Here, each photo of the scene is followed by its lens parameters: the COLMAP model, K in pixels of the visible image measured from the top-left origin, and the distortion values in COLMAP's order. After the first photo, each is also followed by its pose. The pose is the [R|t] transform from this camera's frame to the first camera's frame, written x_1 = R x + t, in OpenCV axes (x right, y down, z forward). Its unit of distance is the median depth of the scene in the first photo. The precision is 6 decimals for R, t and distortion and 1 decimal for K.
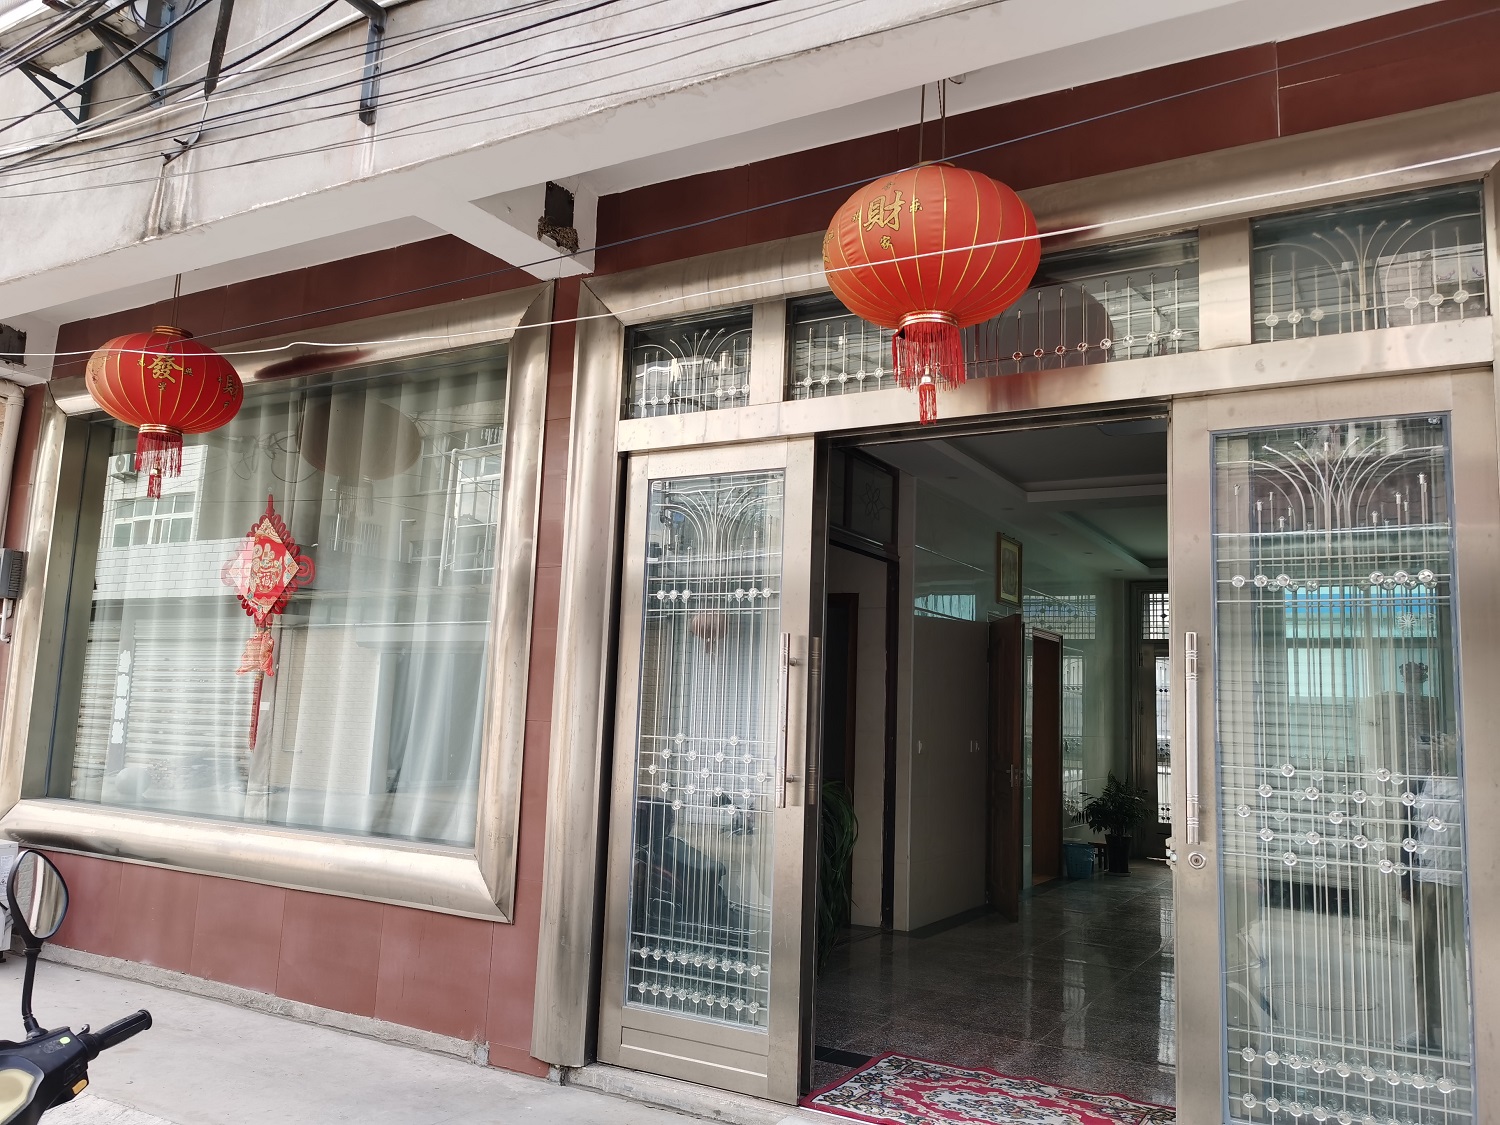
lens RADIAL K [[1159.4, 0, 747.7], [0, 1159.4, 559.0], [0, 0, 1]] dist [-0.002368, -0.000219]
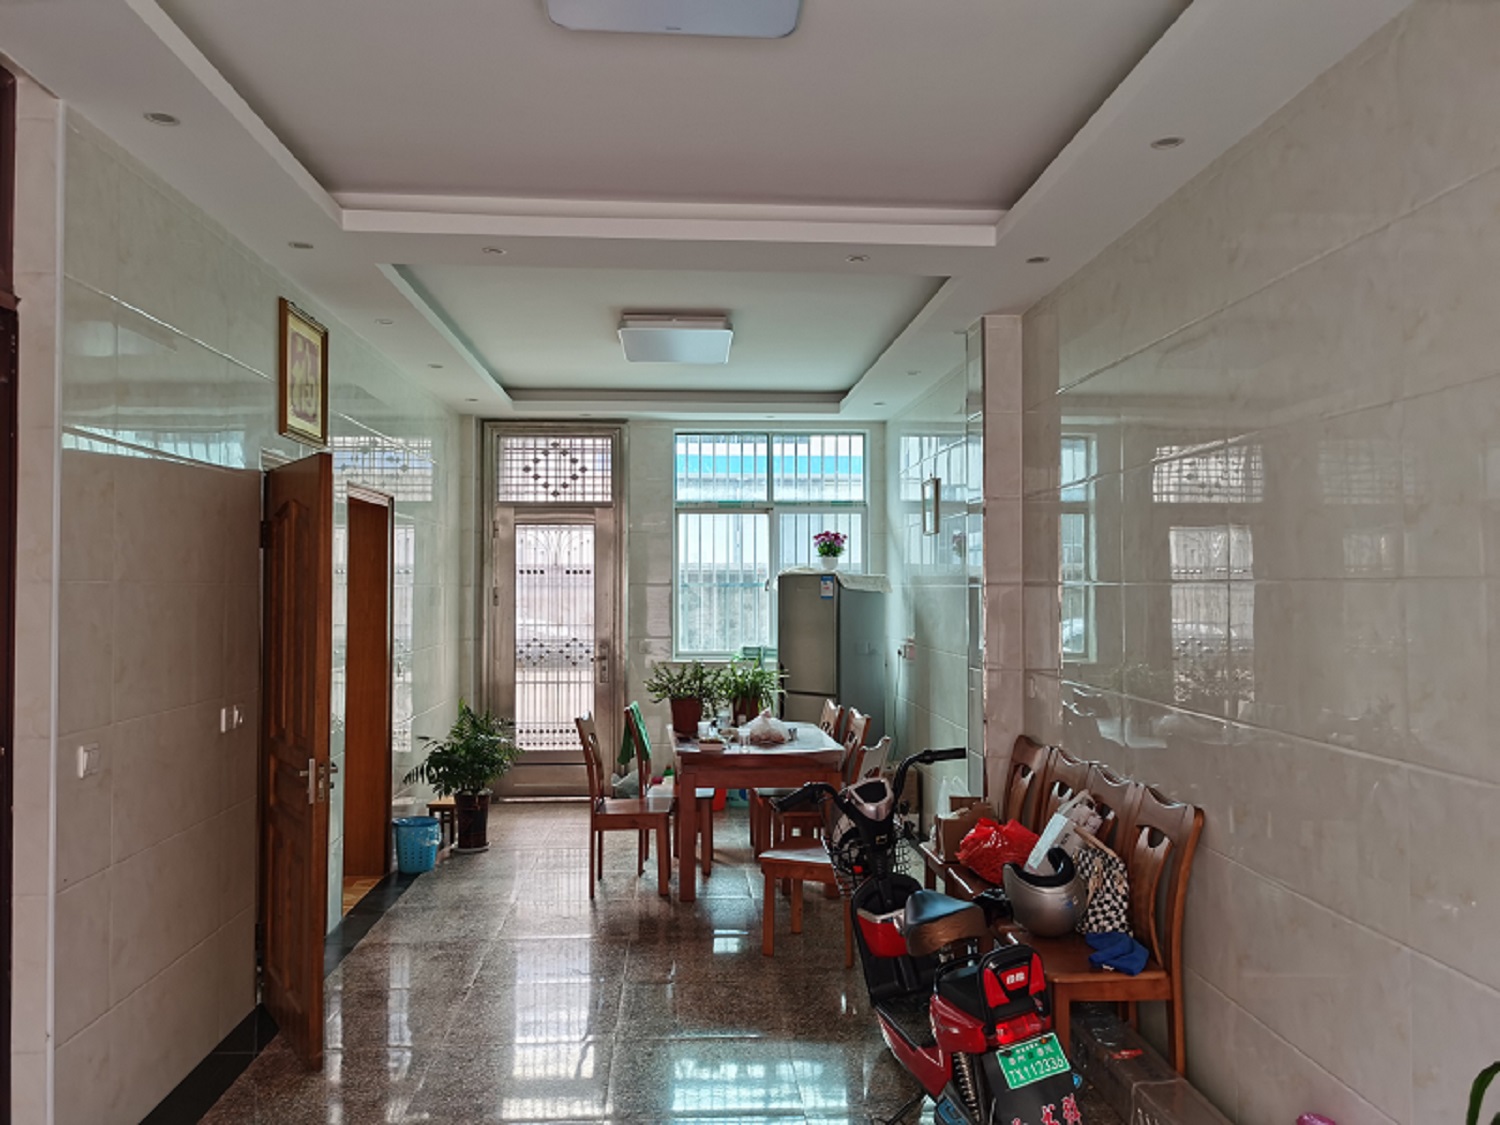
lens RADIAL K [[1159.4, 0, 744.3], [0, 1159.4, 561.7], [0, 0, 1]] dist [-0.002368, -0.000219]
pose [[0.835489, -0.026670, 0.548860, 0.085205], [-0.041681, 0.992868, 0.111694, 0.023577], [-0.547924, -0.116196, 0.828419, 0.373356]]
